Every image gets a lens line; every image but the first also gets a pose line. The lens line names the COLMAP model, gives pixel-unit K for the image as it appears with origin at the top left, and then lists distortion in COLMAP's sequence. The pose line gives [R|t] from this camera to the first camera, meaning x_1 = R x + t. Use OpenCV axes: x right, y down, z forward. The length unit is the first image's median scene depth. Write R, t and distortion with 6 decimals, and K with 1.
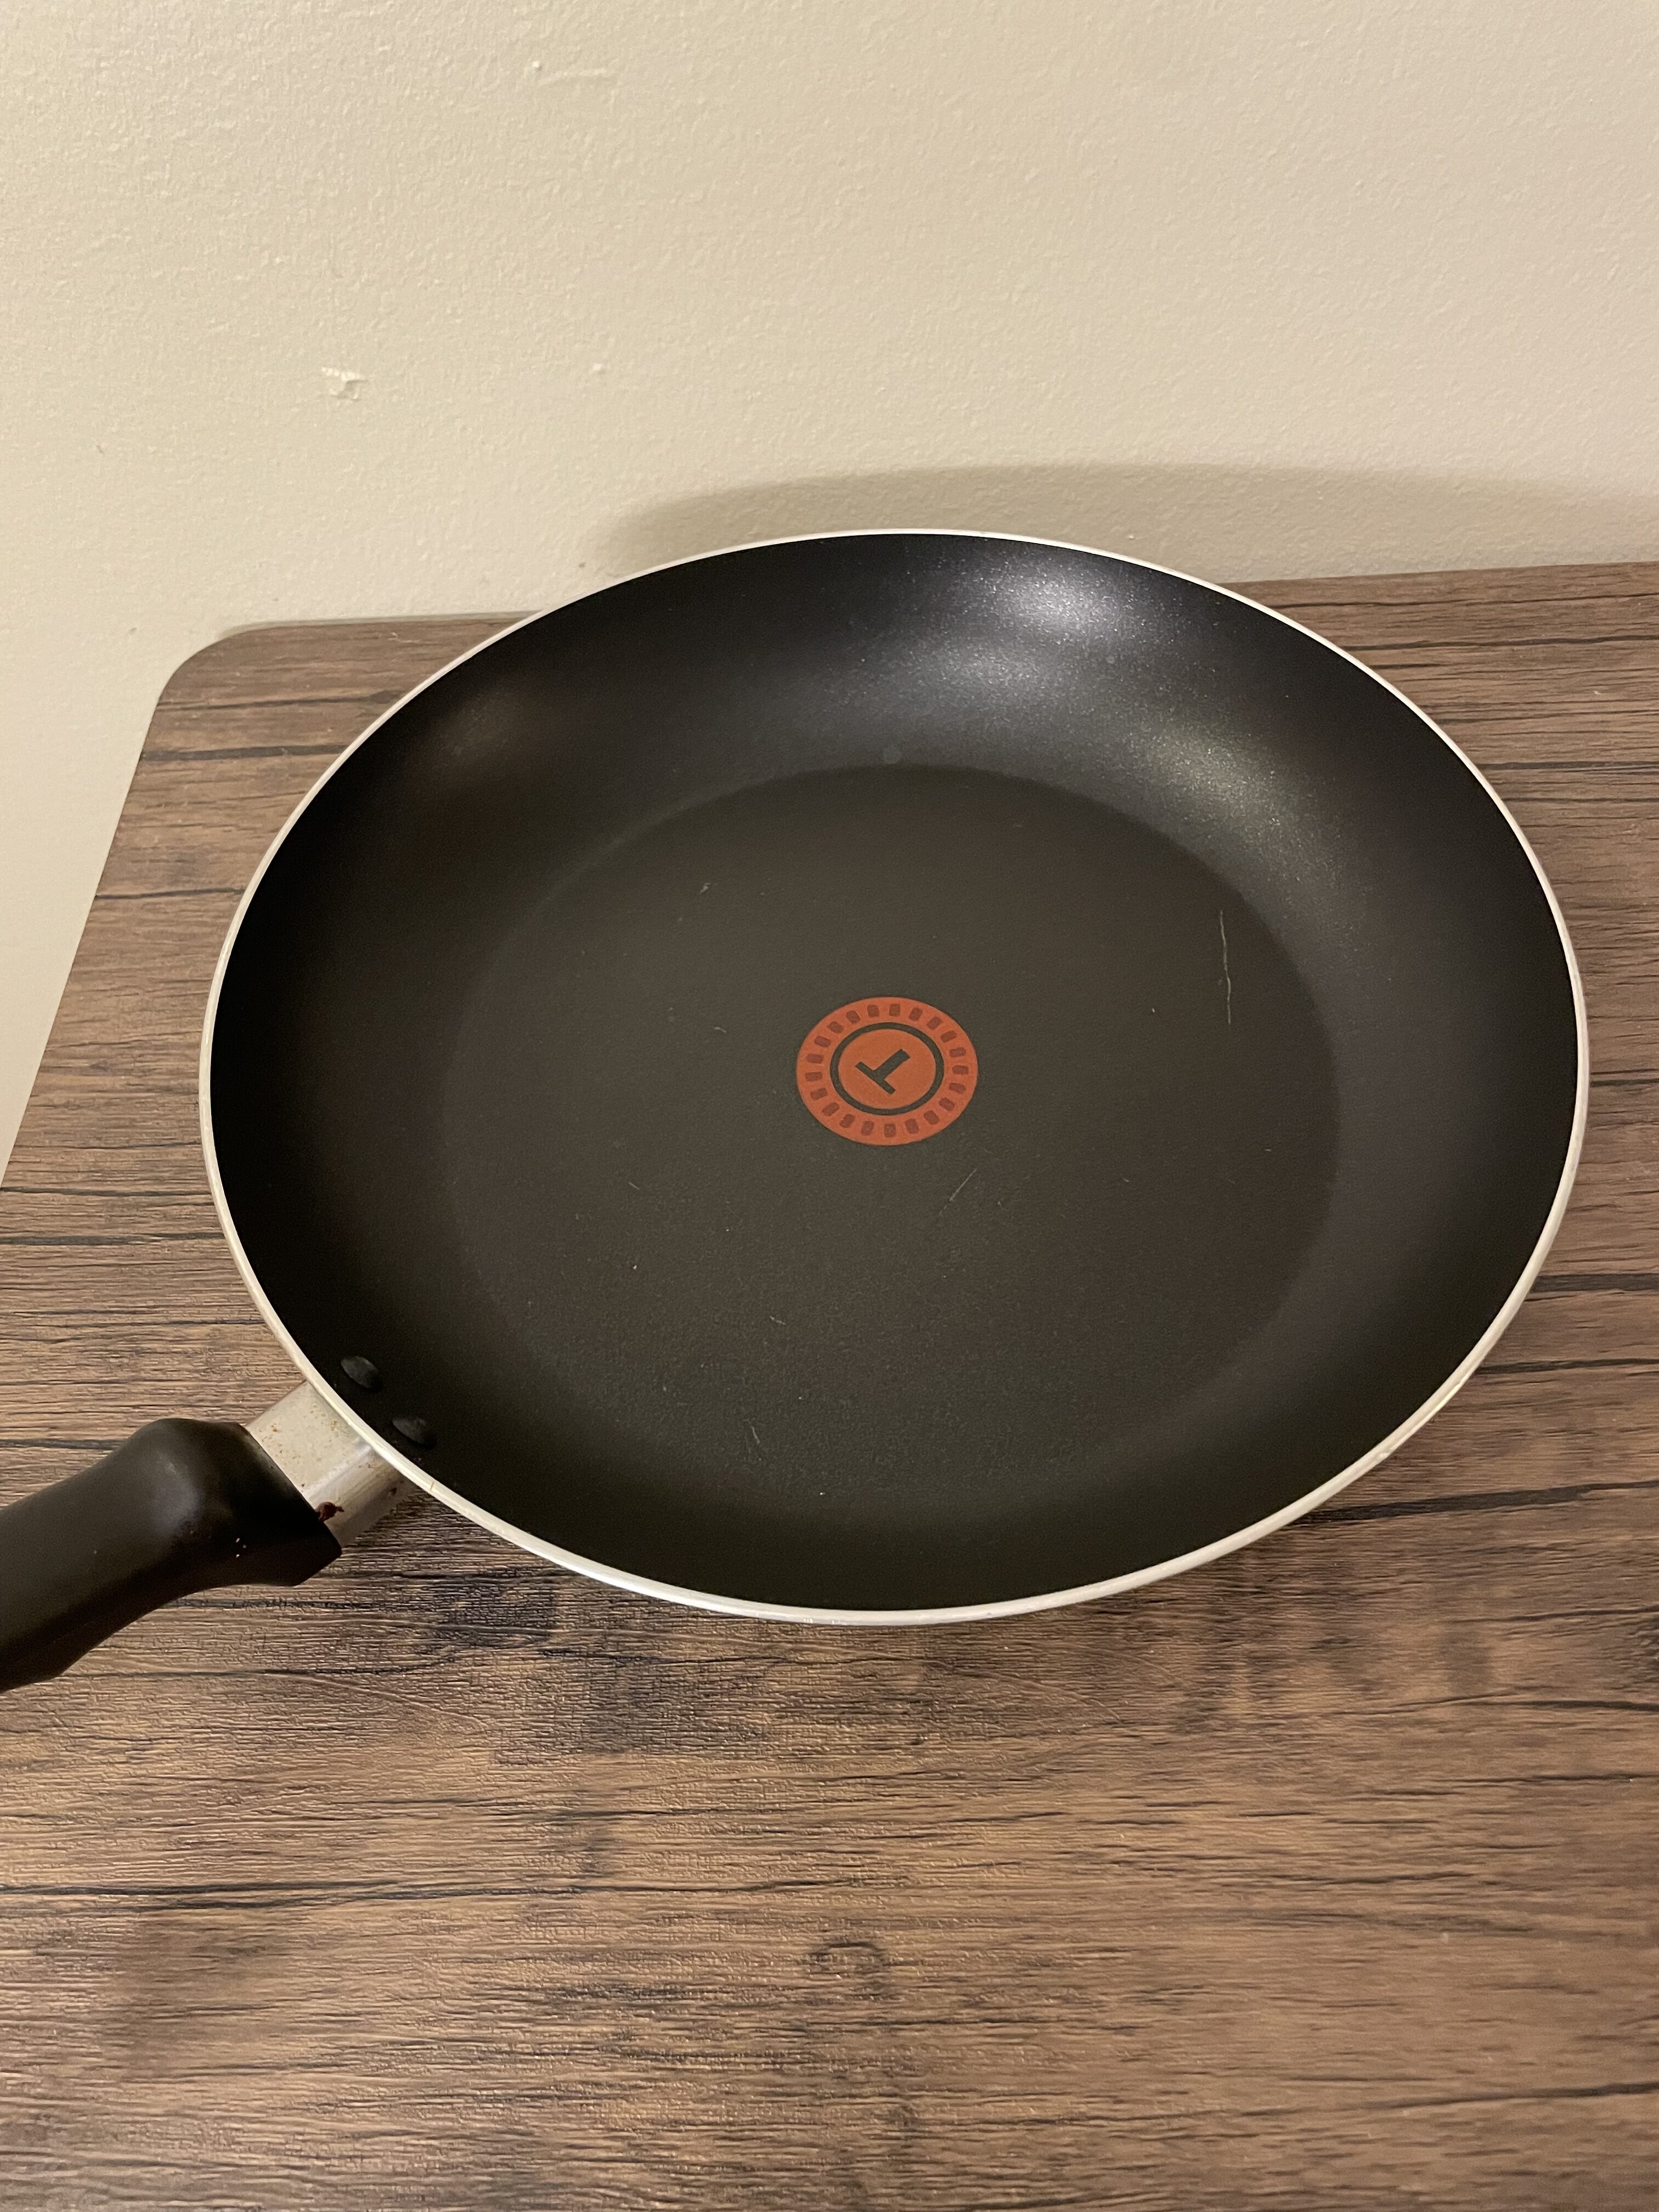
lens RADIAL K [[1711.4, 0, 846.5], [0, 1711.4, 1104.4], [0, 0, 1]] dist [0.076141, -0.118977]
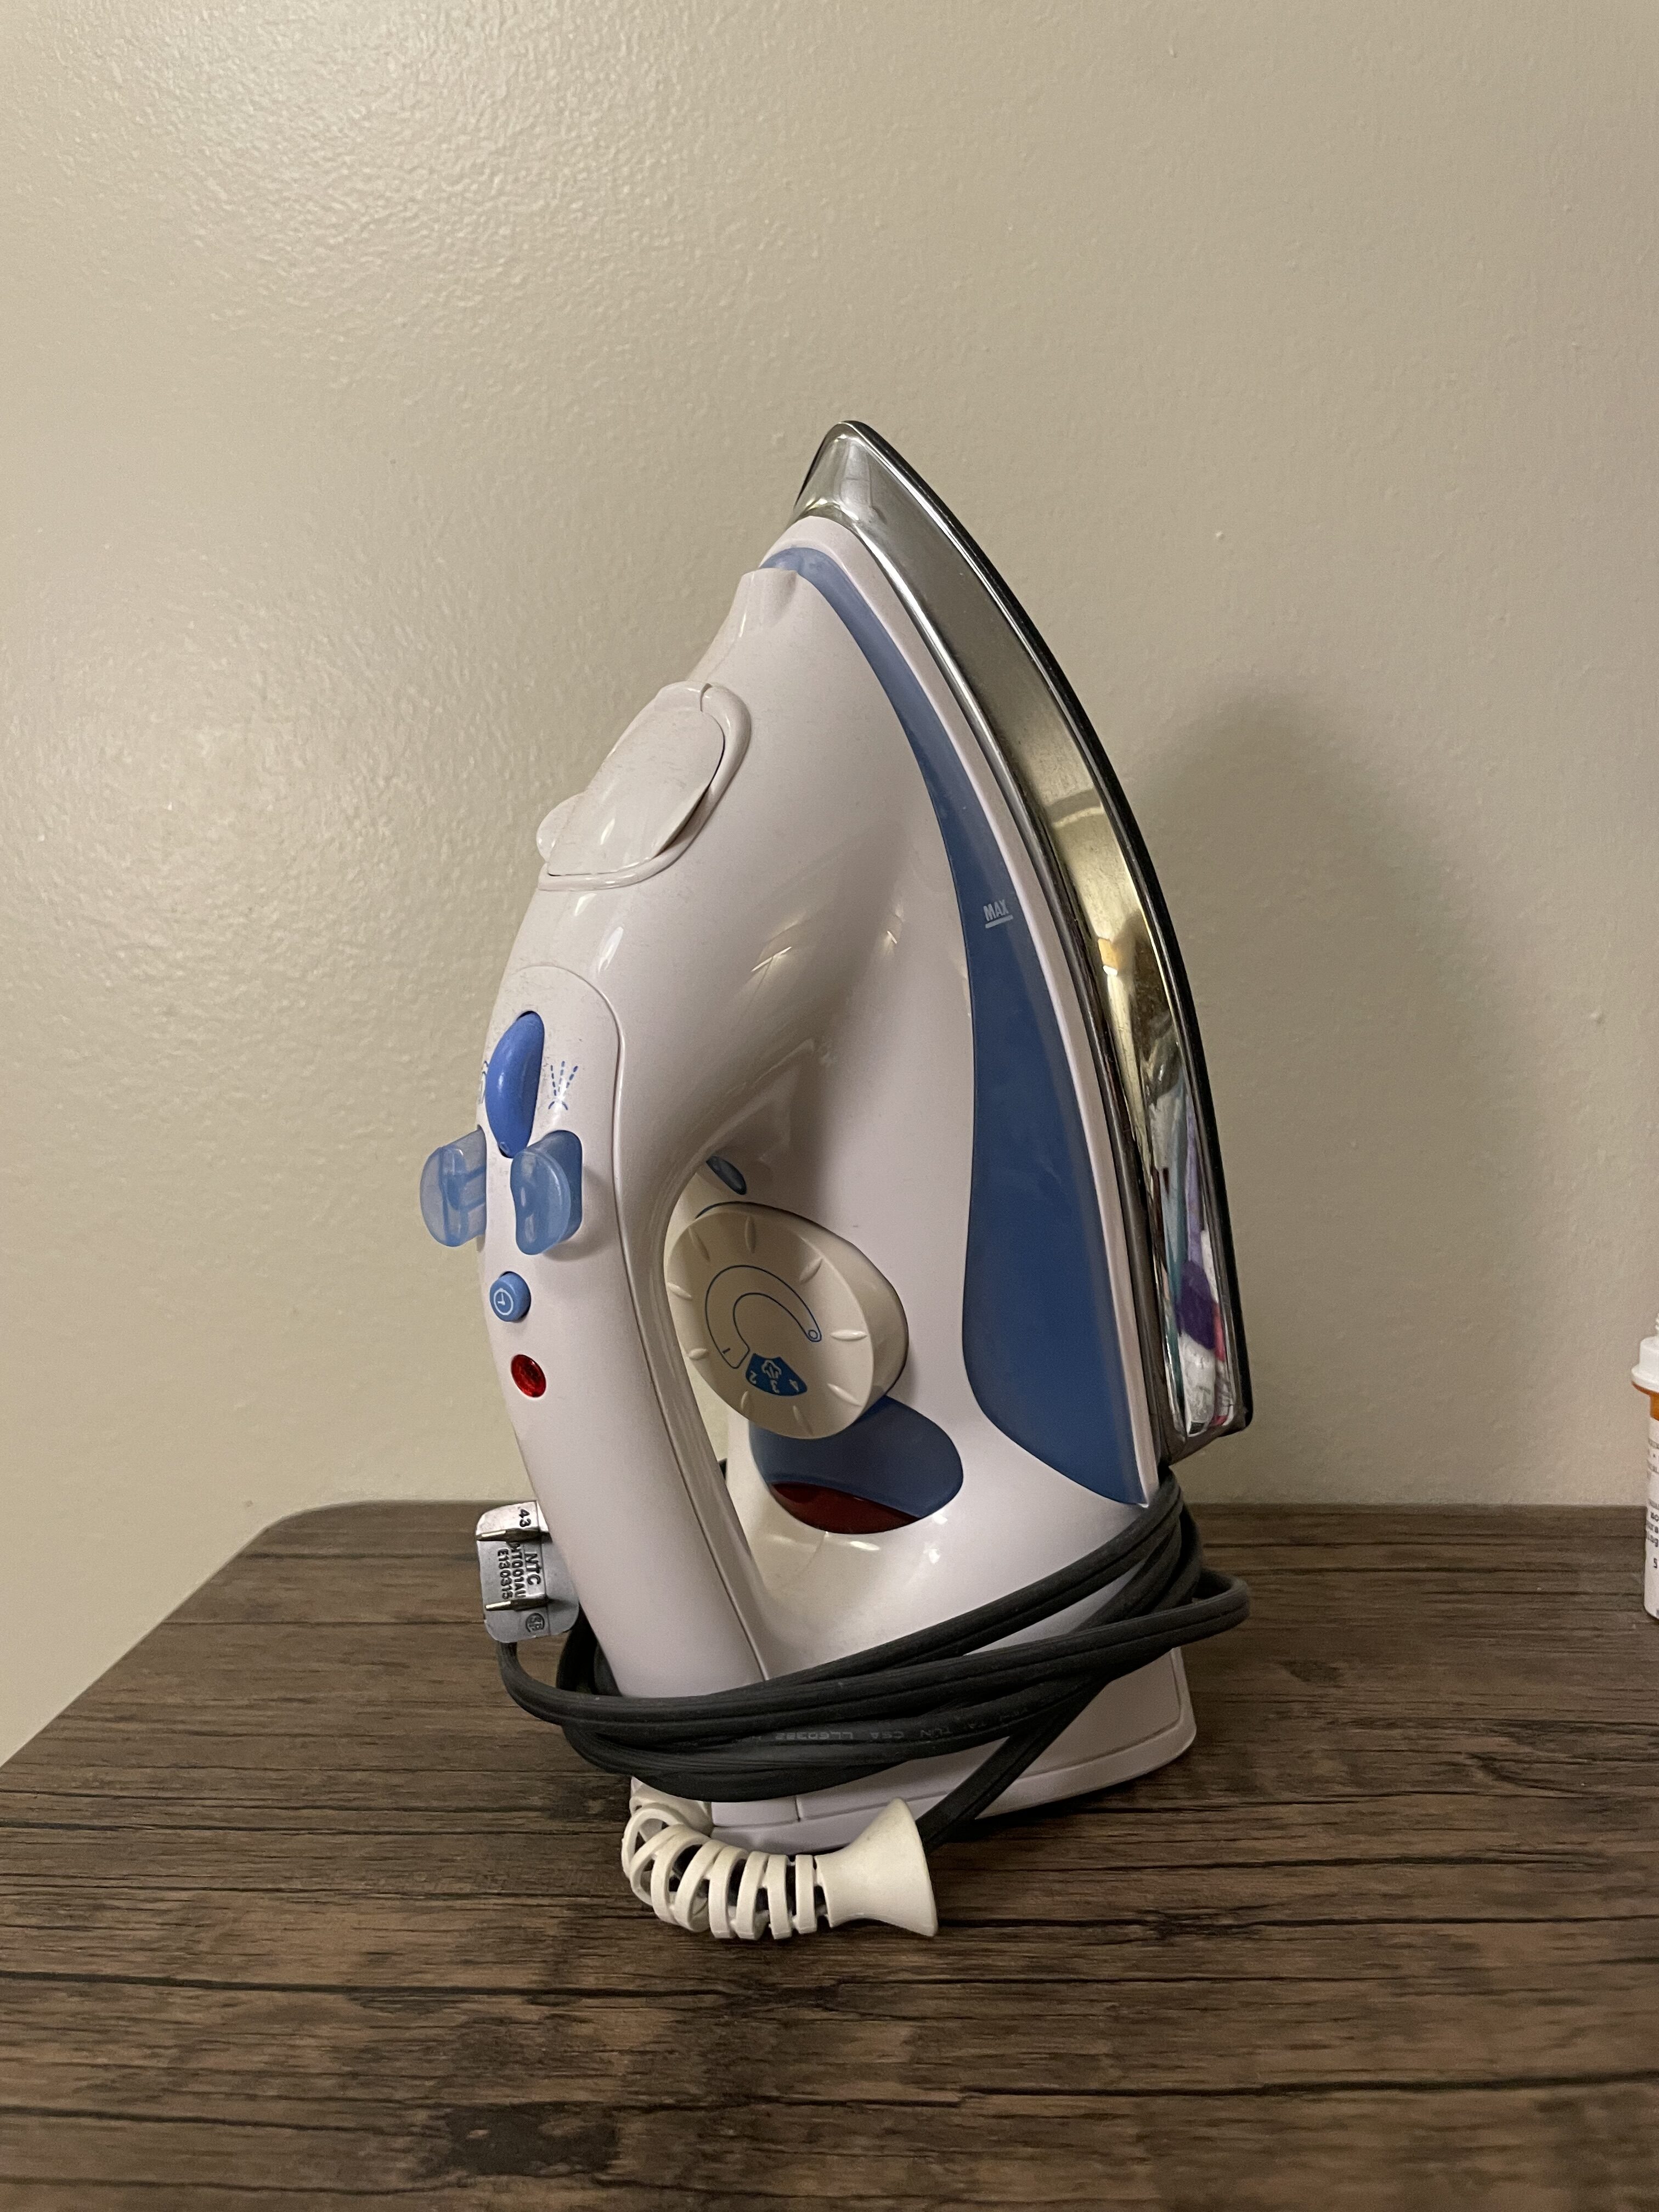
lens RADIAL K [[1711.4, 0, 849.8], [0, 1711.4, 1106.1], [0, 0, 1]] dist [0.076141, -0.118977]
pose [[0.998671, 0.051491, -0.002271, -0.094397], [-0.033576, 0.616516, -0.786626, 0.571983], [-0.039104, 0.785657, 0.617425, 0.237589]]
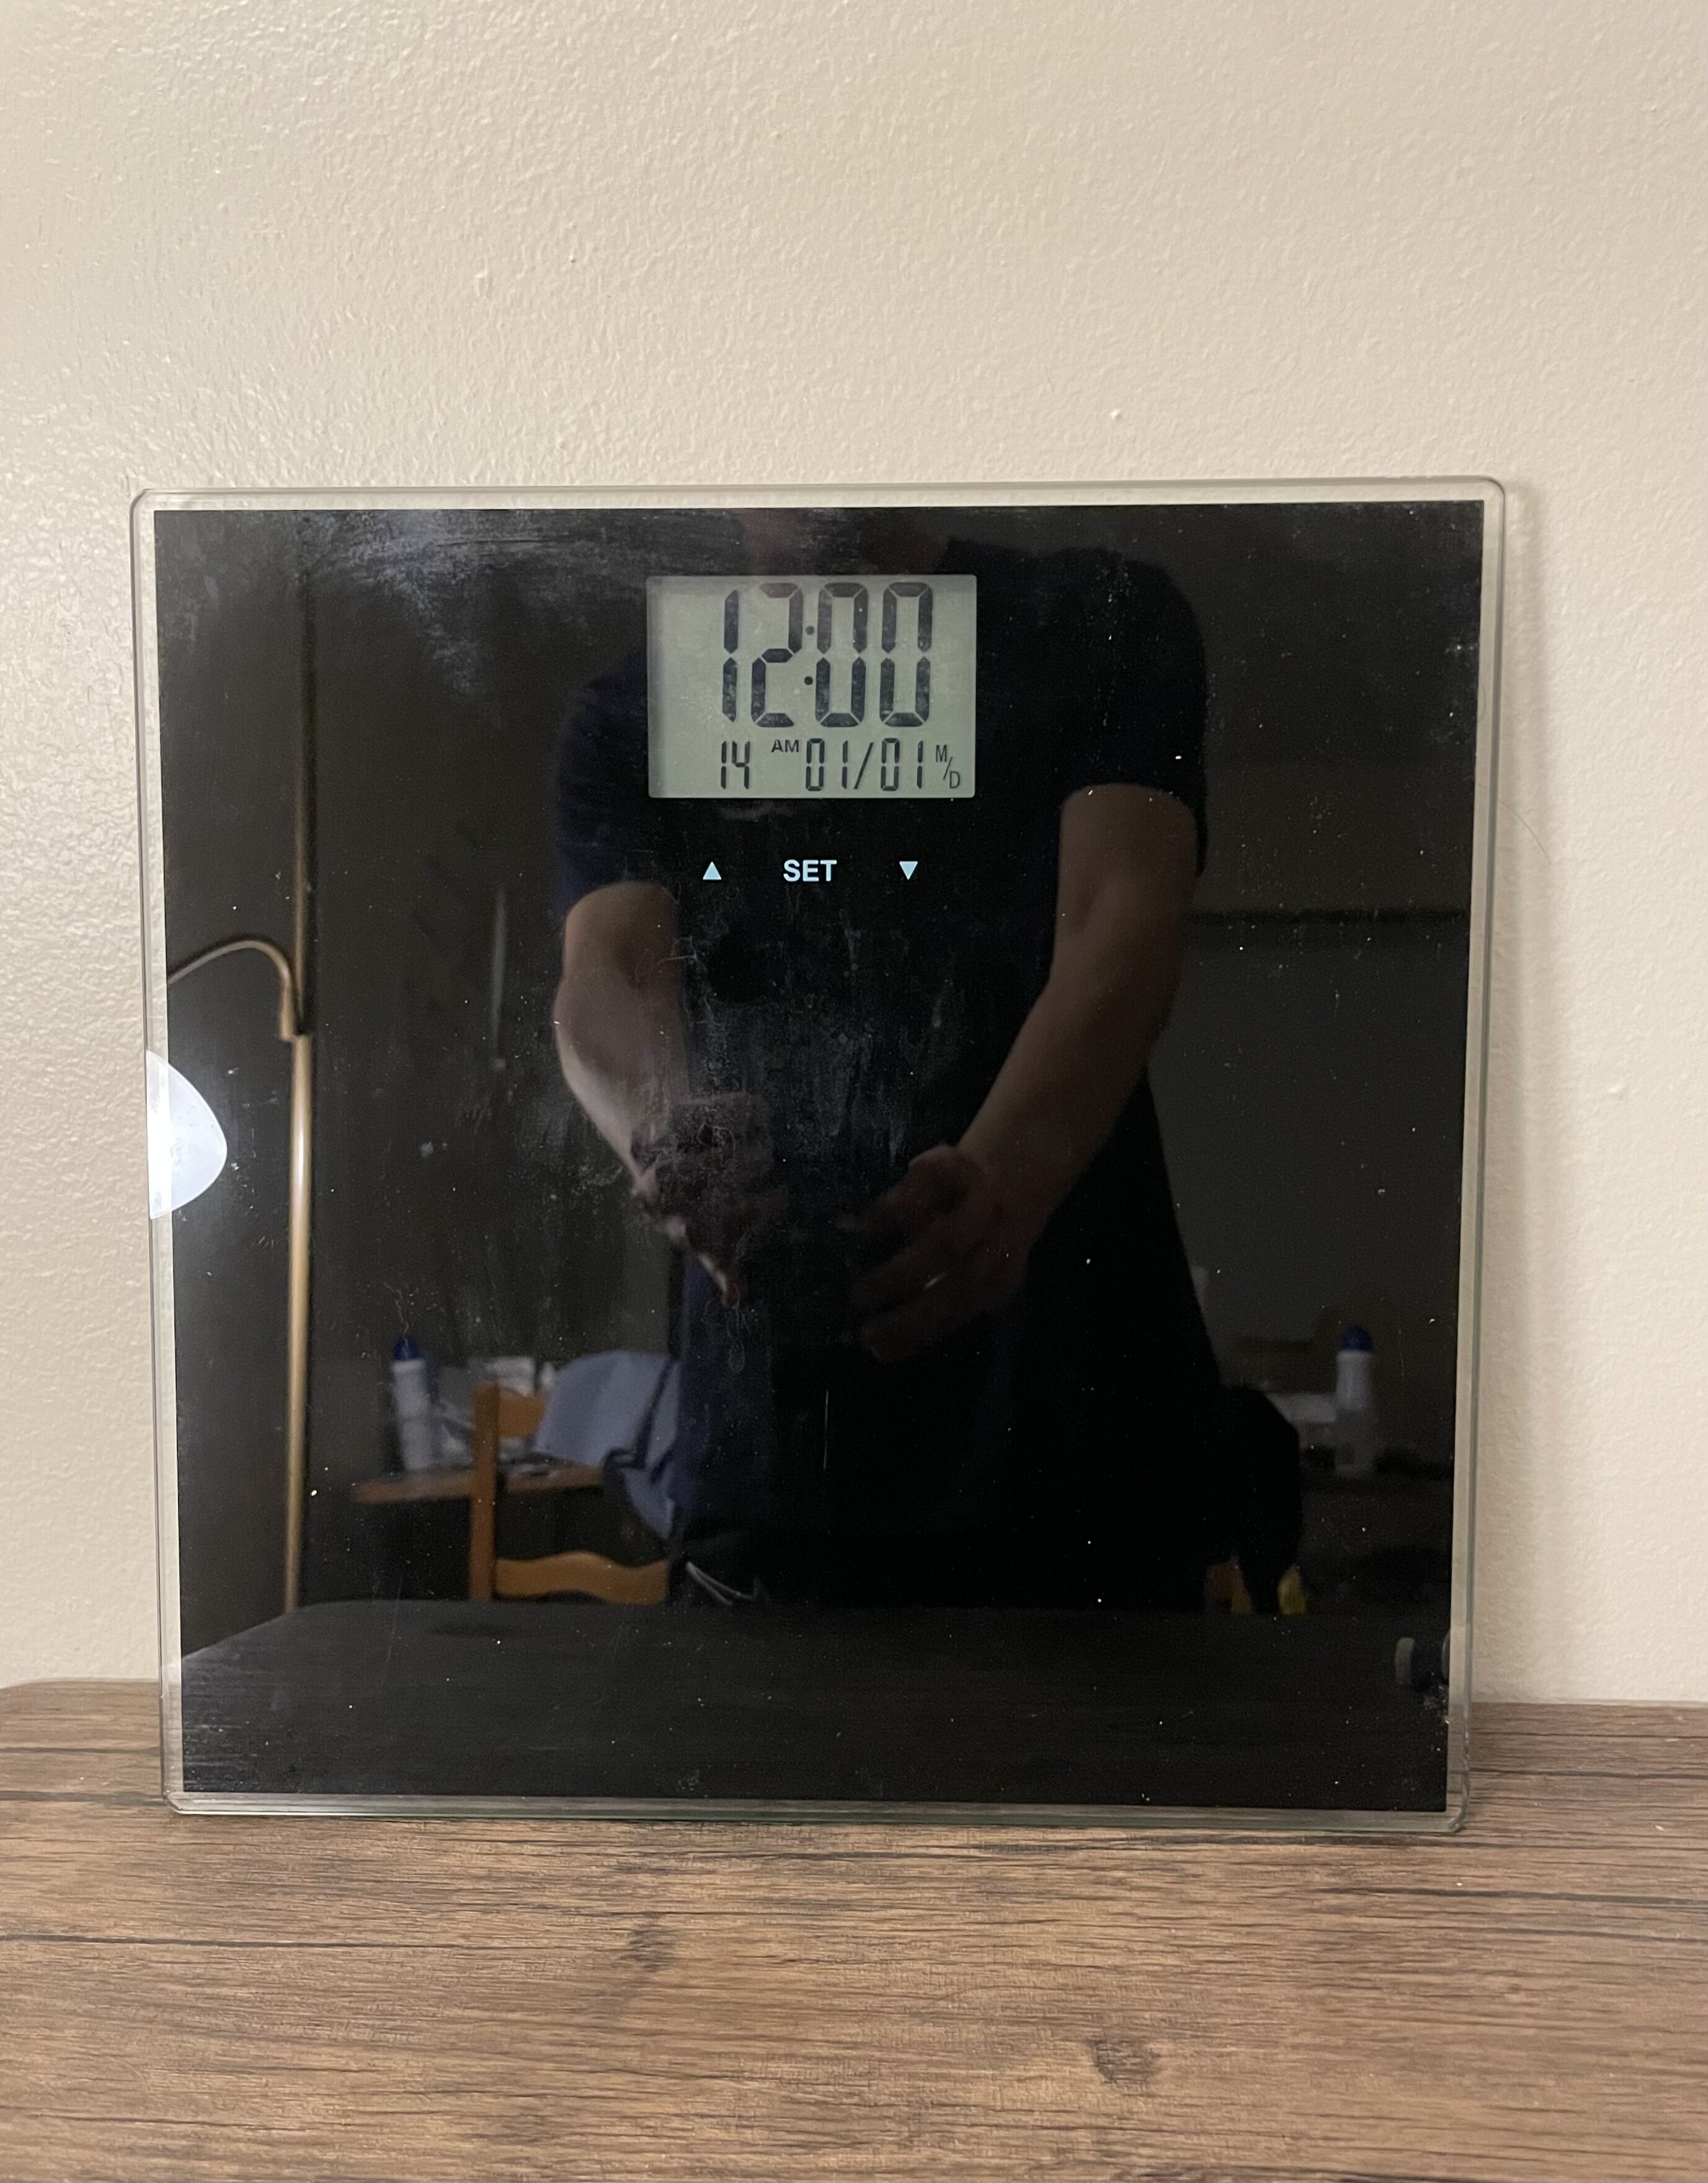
lens RADIAL K [[1947.0, 0, 811.2], [0, 1947.0, 1200.2], [0, 0, 1]] dist [0.046265, -0.074499]
pose [[0.997638, 0.053610, -0.042953, 0.091733], [-0.068640, 0.753059, -0.654363, 0.220802], [-0.002735, 0.655765, 0.754960, 0.177515]]
